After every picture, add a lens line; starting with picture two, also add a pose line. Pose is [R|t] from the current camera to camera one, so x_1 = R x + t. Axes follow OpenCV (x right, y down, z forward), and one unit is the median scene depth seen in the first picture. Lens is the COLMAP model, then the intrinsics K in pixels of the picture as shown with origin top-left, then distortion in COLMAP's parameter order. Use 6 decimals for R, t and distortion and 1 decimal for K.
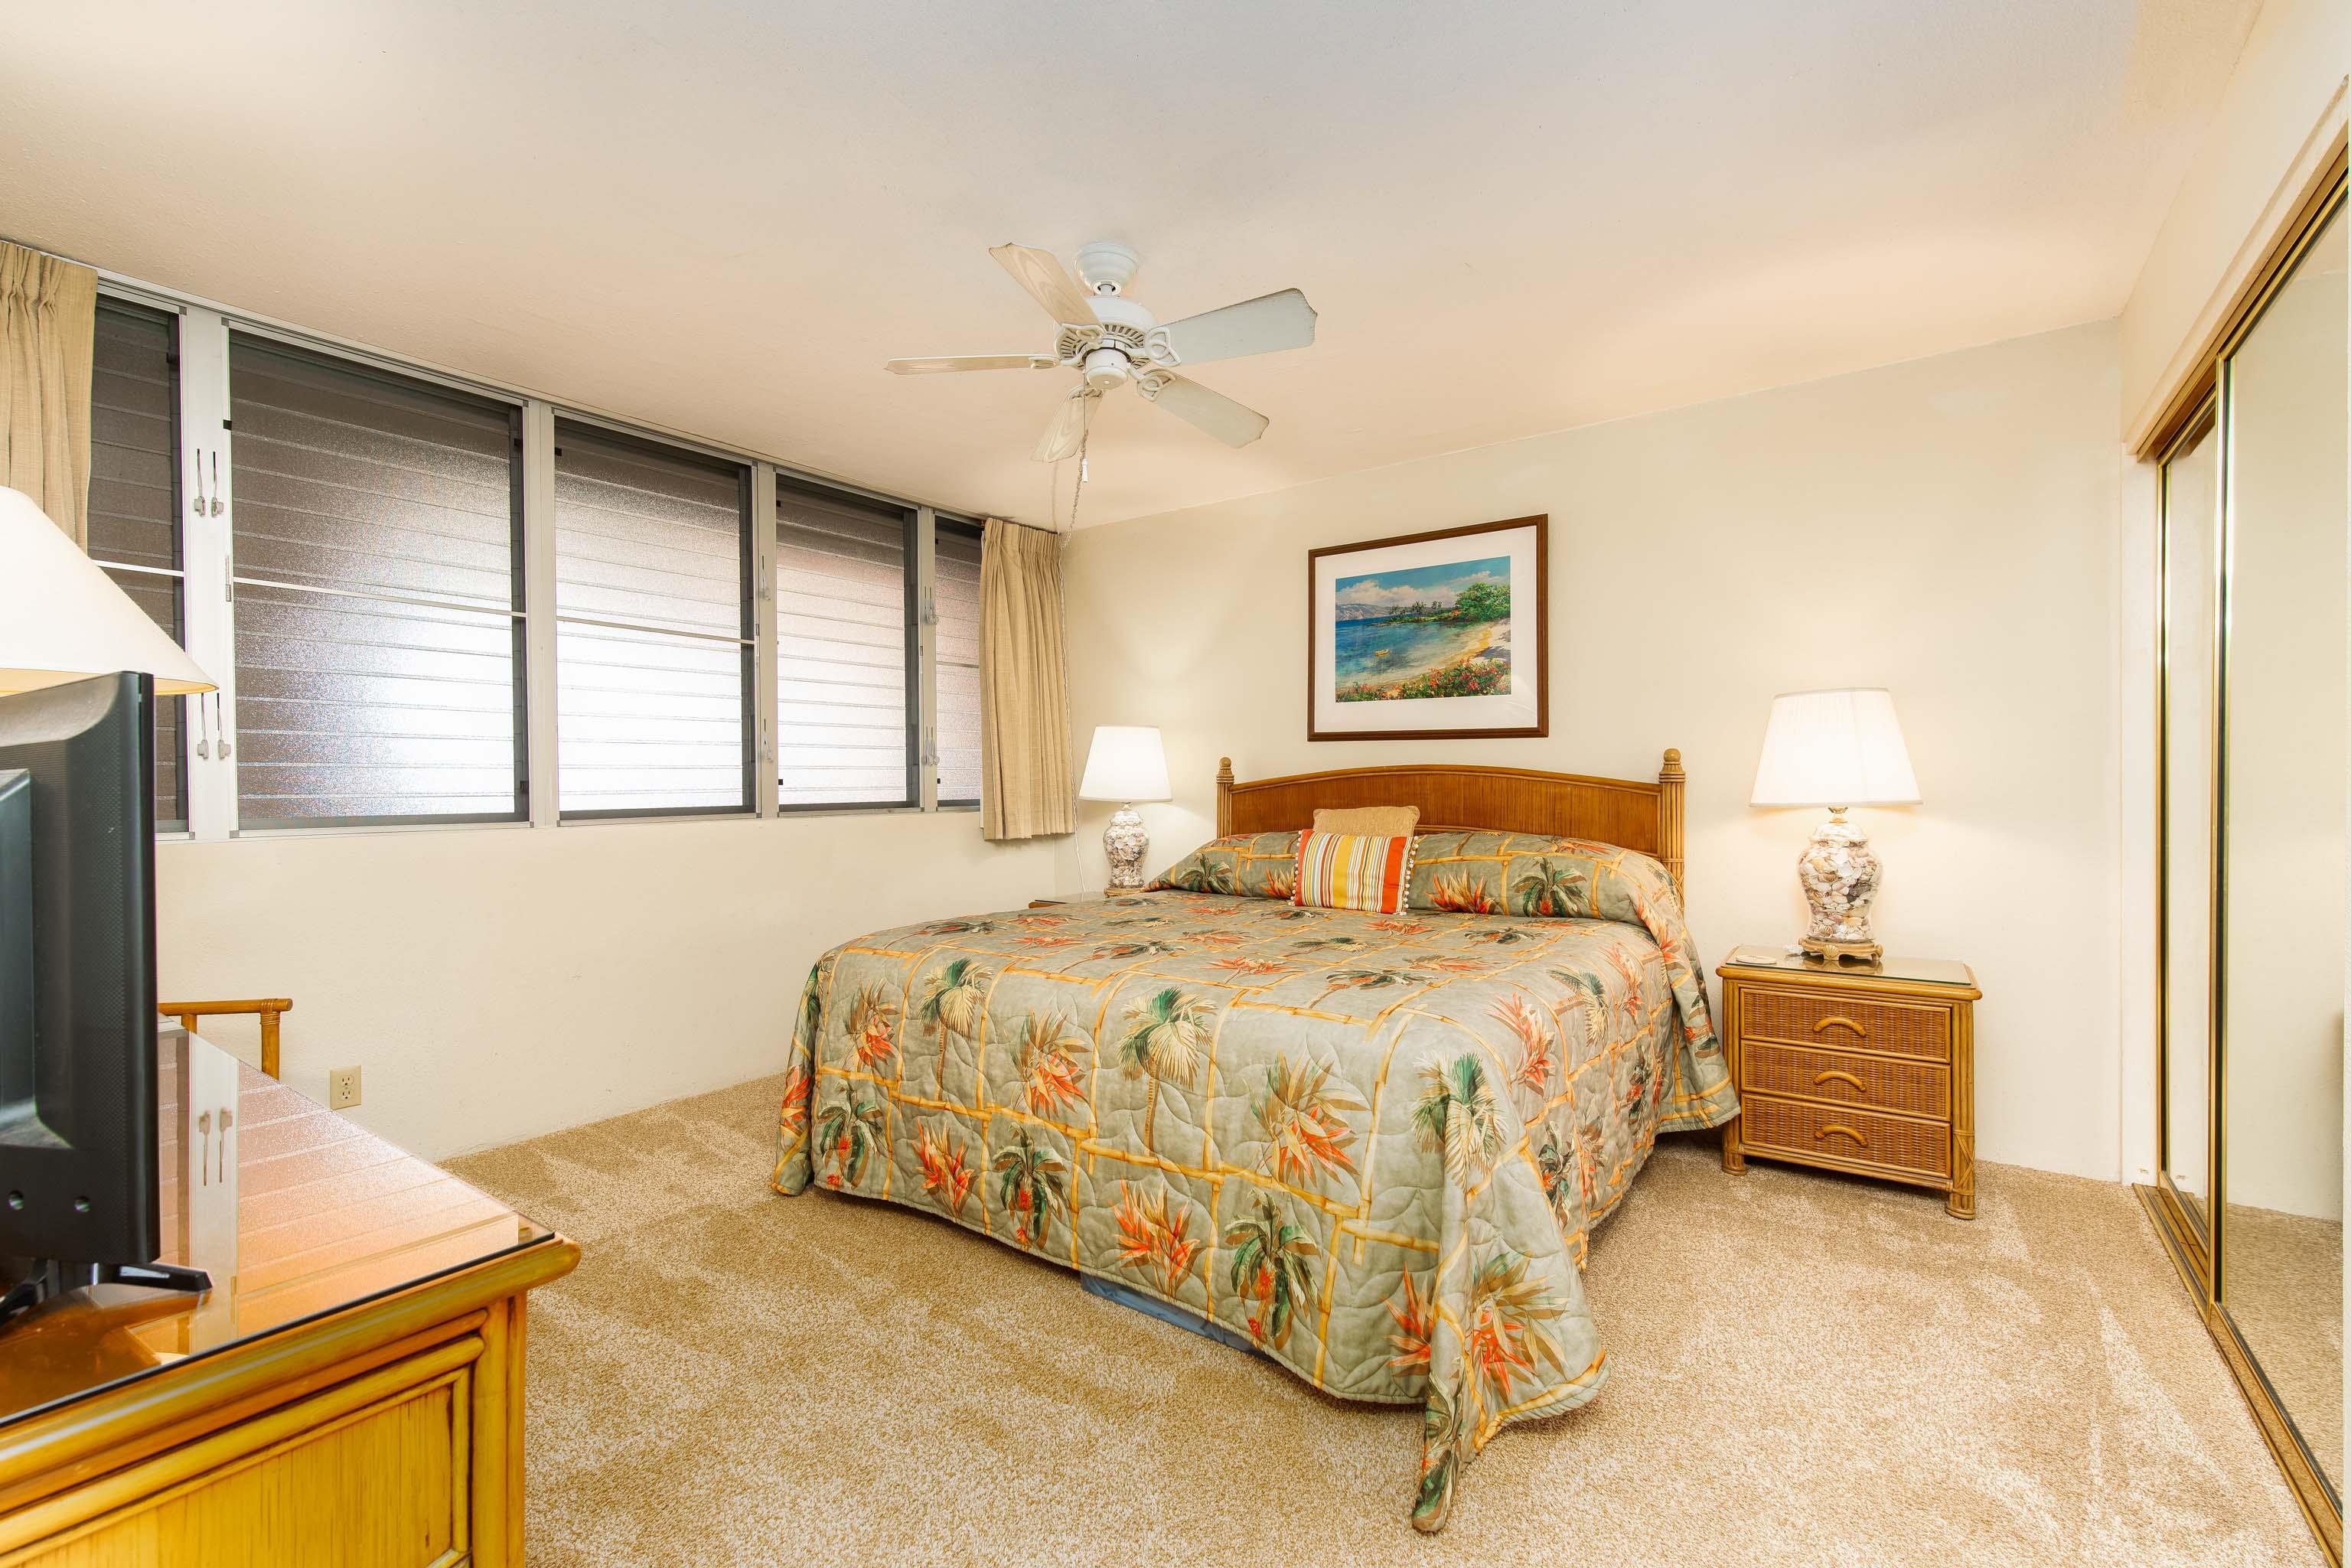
lens RADIAL K [[1009.1, 0, 1168.3], [0, 1009.1, 785.7], [0, 0, 1]] dist [0.001186, 0.001104]
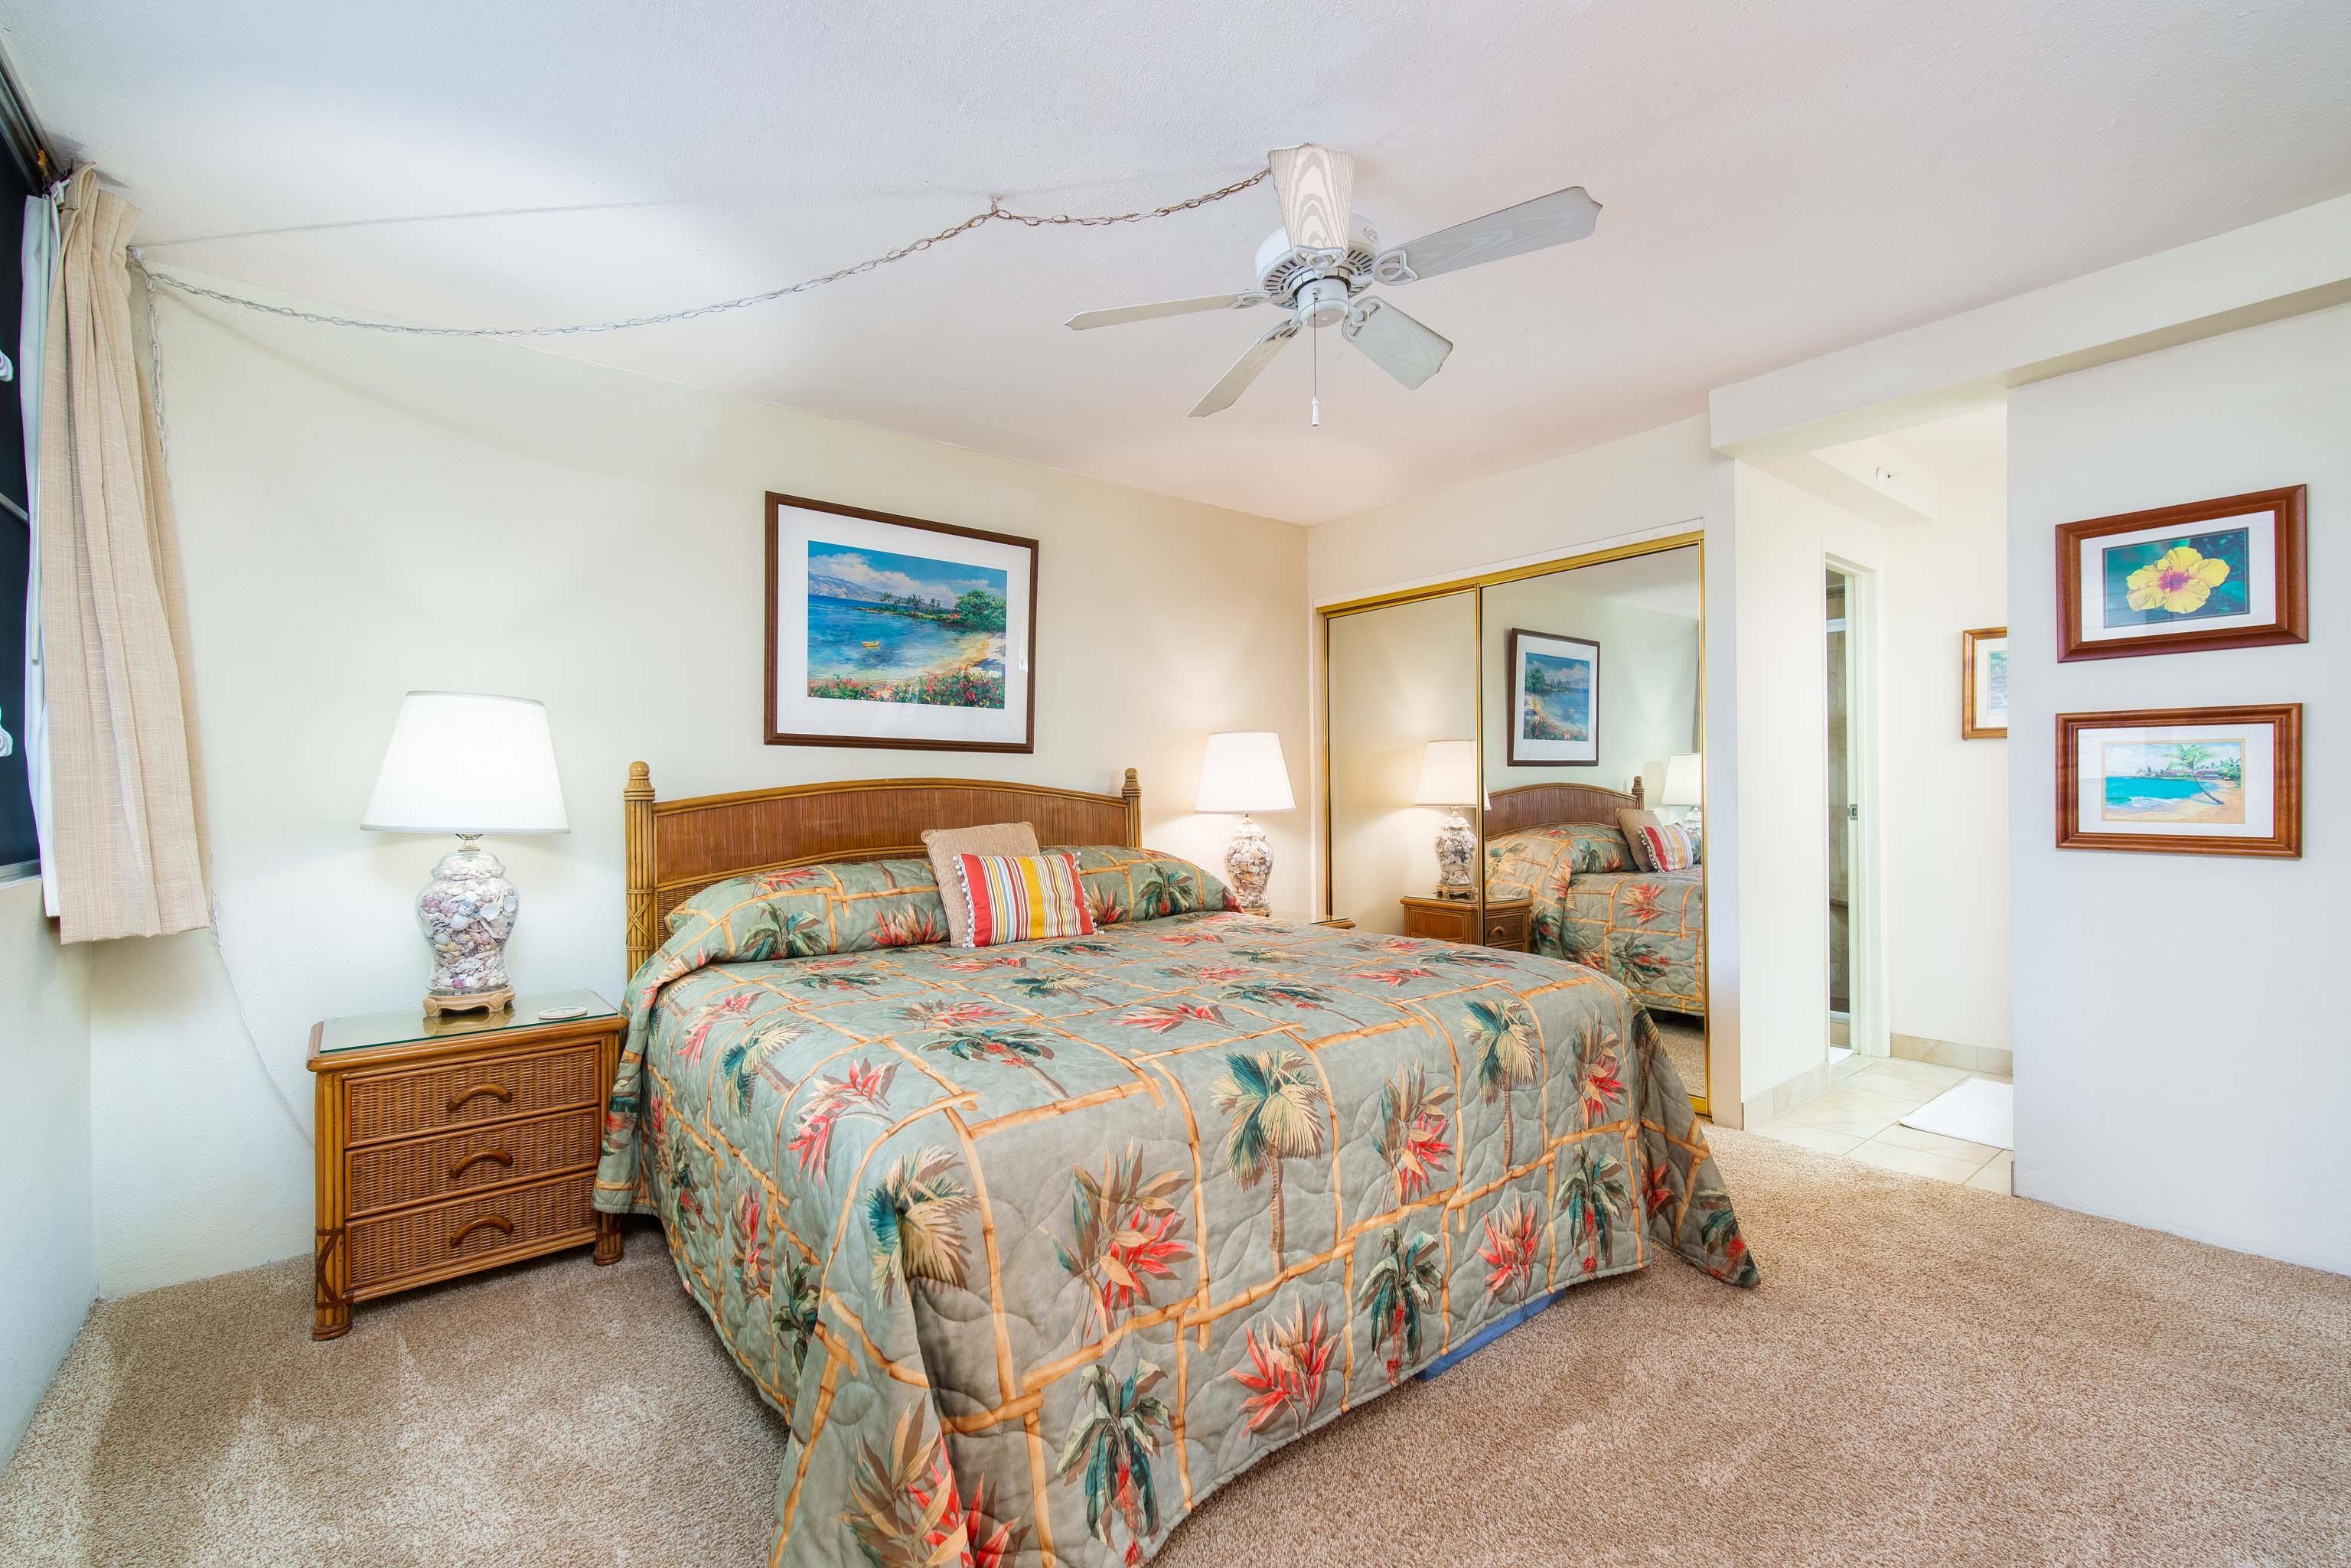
lens RADIAL K [[1009.1, 0, 1171.8], [0, 1009.1, 786.2], [0, 0, 1]] dist [0.001186, 0.001104]
pose [[0.252879, 0.008775, 0.967458, -0.573661], [0.011774, 0.999857, -0.012146, -0.000107], [-0.967426, 0.014463, 0.252739, 0.578864]]
